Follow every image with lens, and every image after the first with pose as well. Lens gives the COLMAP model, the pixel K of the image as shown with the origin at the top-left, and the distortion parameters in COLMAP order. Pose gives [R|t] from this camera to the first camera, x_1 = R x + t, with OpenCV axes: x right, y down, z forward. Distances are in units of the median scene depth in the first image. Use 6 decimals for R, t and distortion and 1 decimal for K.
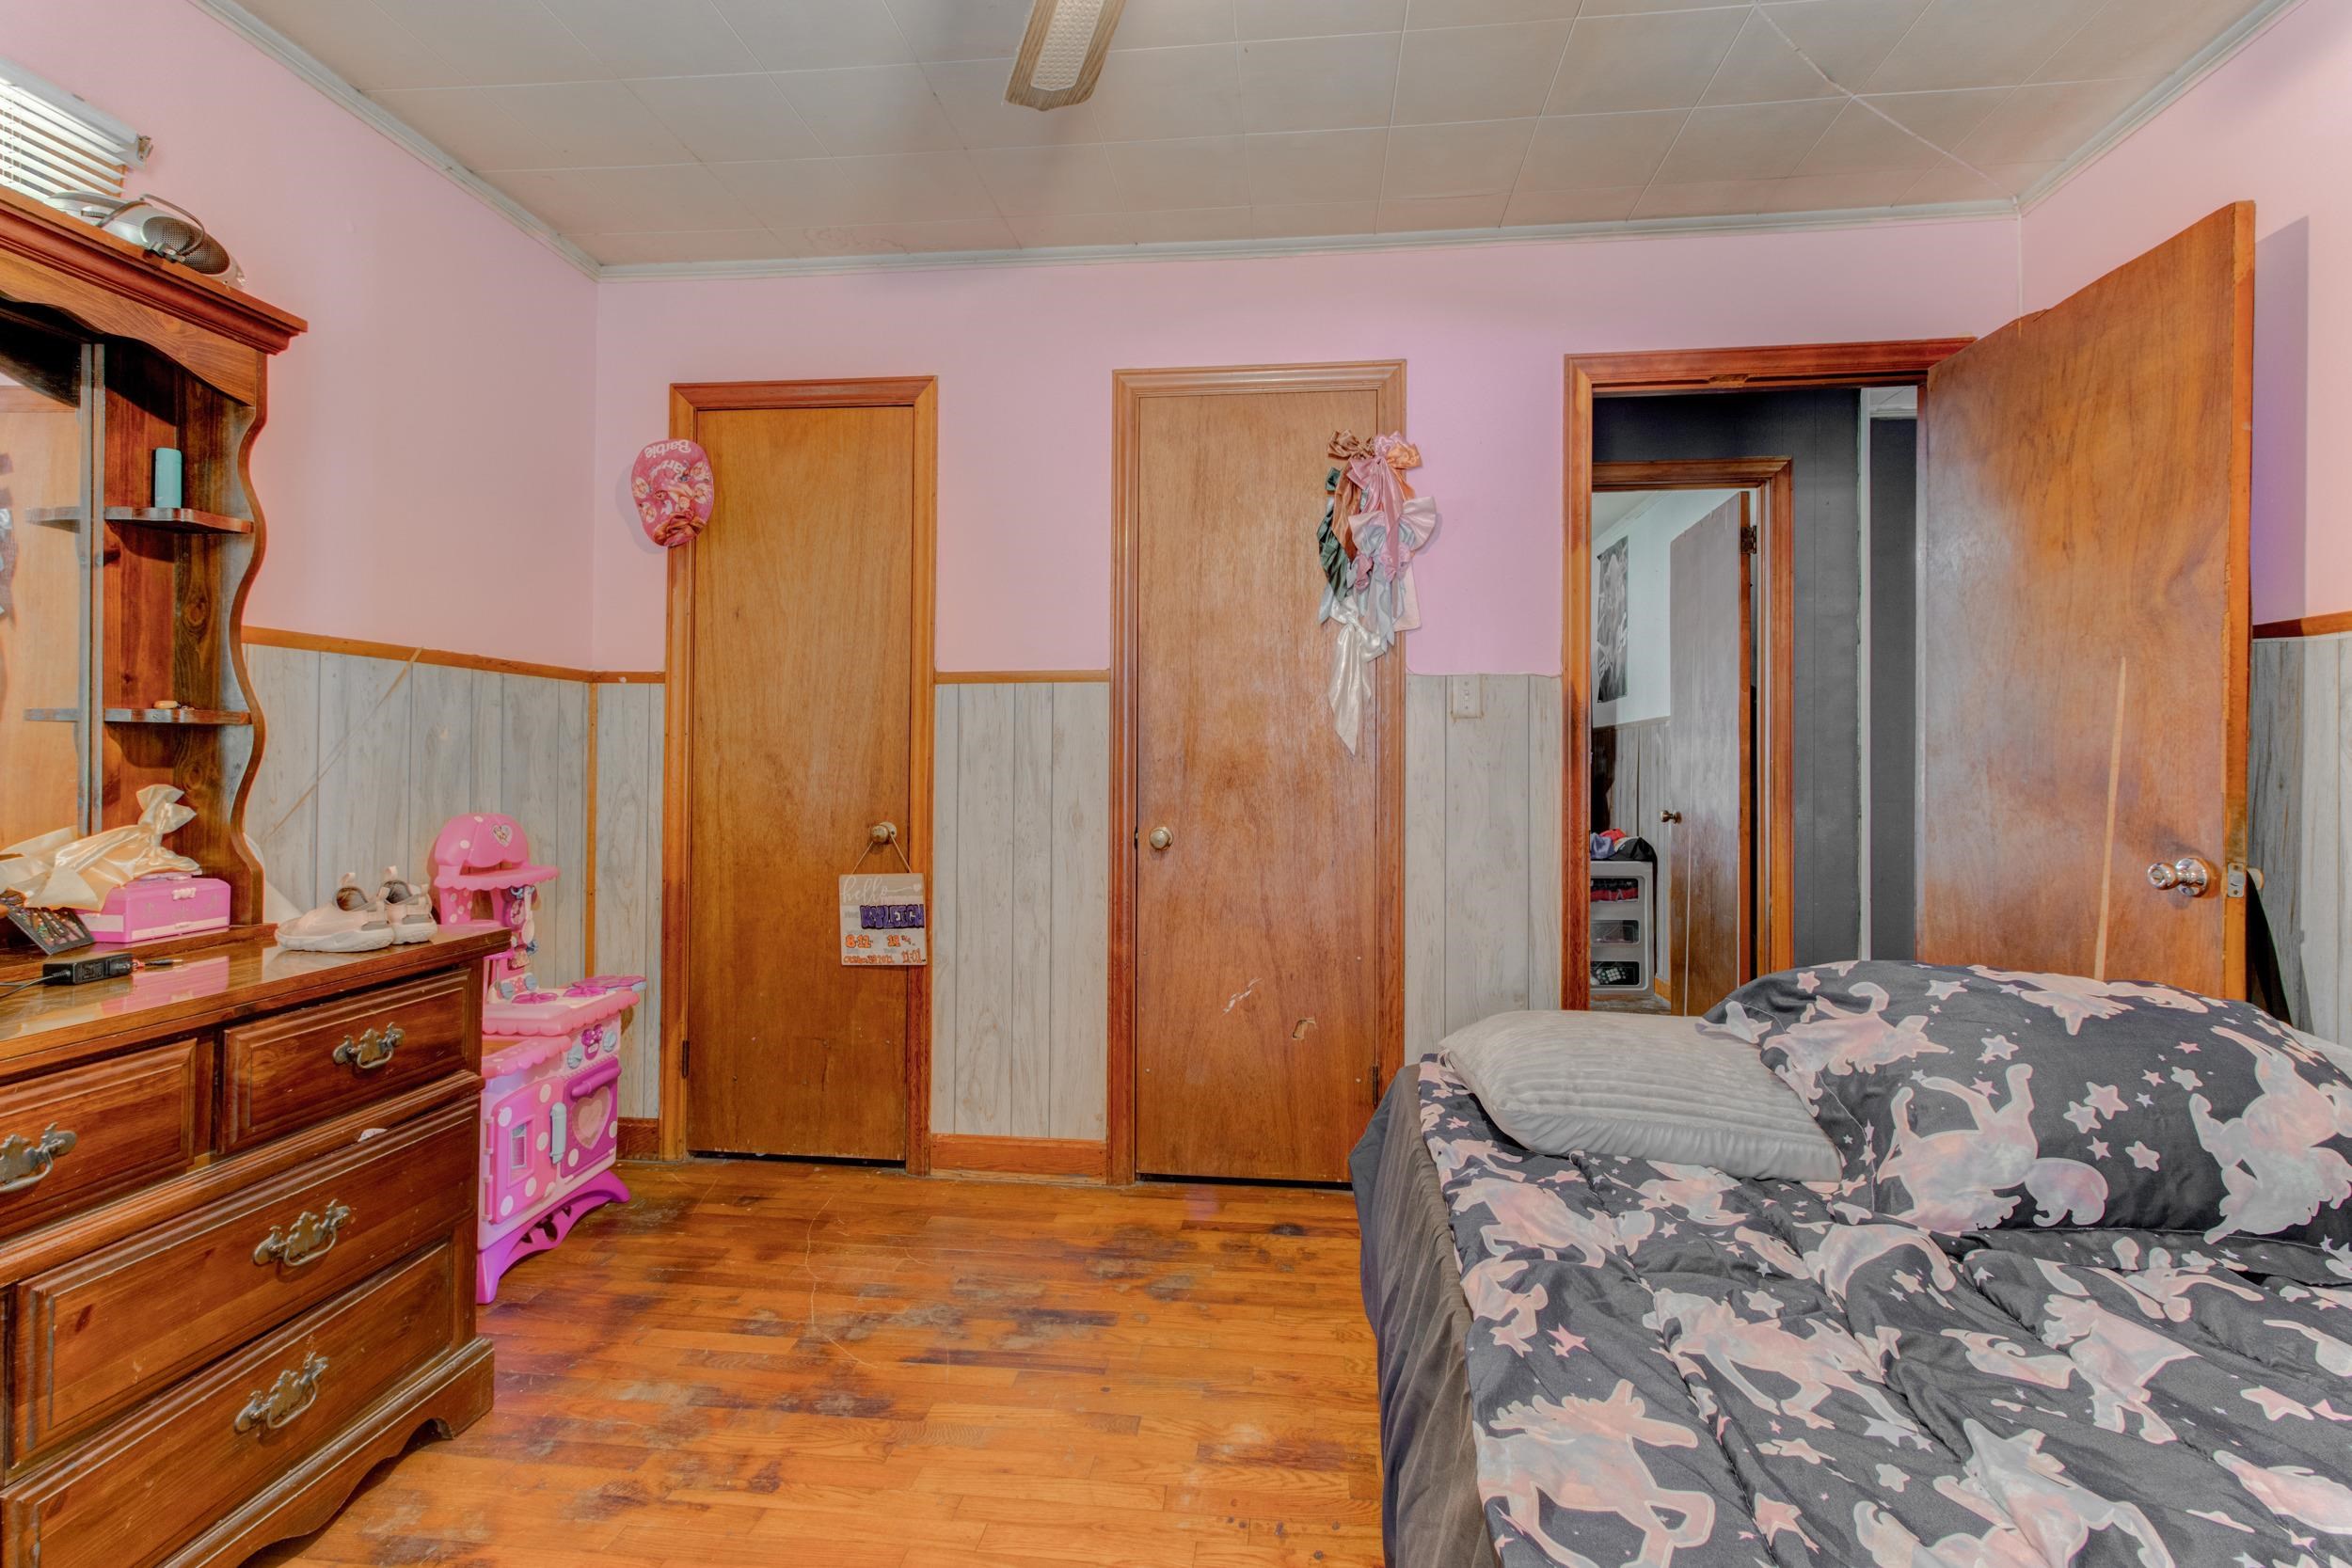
lens RADIAL K [[1112.7, 0, 1169.5], [0, 1112.7, 761.9], [0, 0, 1]] dist [0.000451, 0.003077]
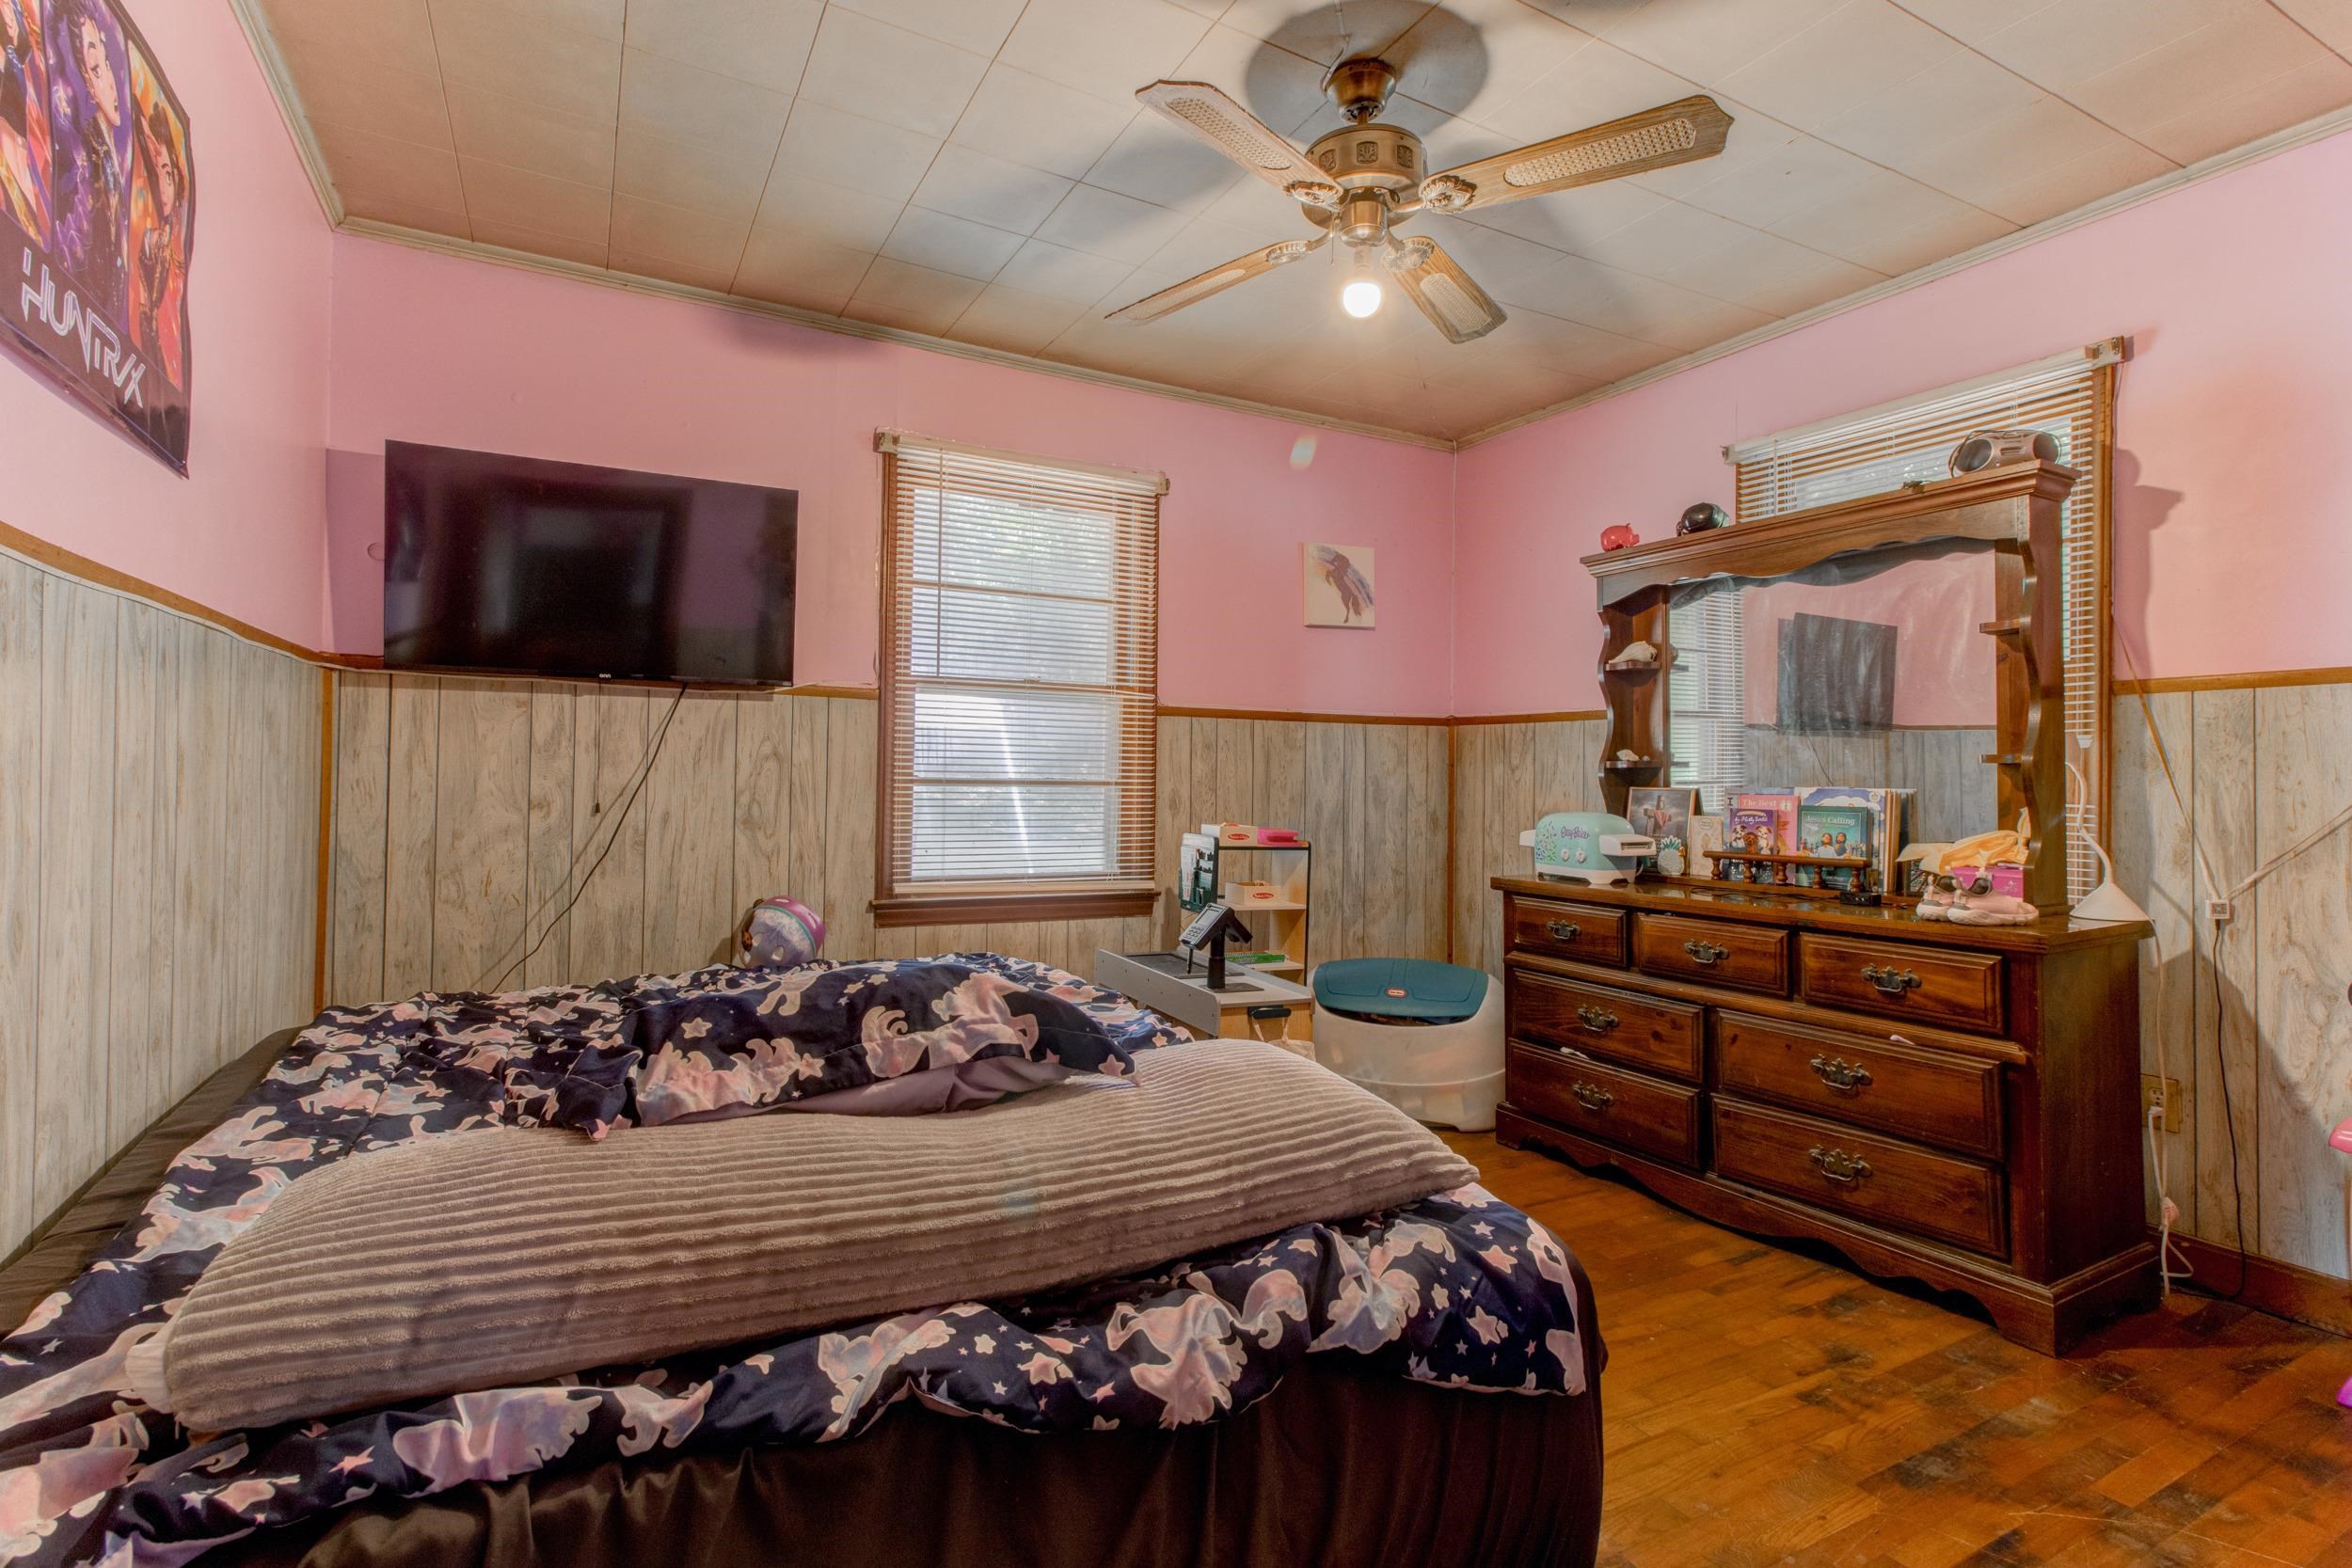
lens RADIAL K [[1112.7, 0, 1171.0], [0, 1112.7, 774.9], [0, 0, 1]] dist [0.000451, 0.003077]
pose [[-0.818419, -0.012163, -0.574494, 0.901020], [-0.011707, 0.999921, -0.004492, 0.000263], [0.574503, 0.003049, -0.818497, 1.613116]]
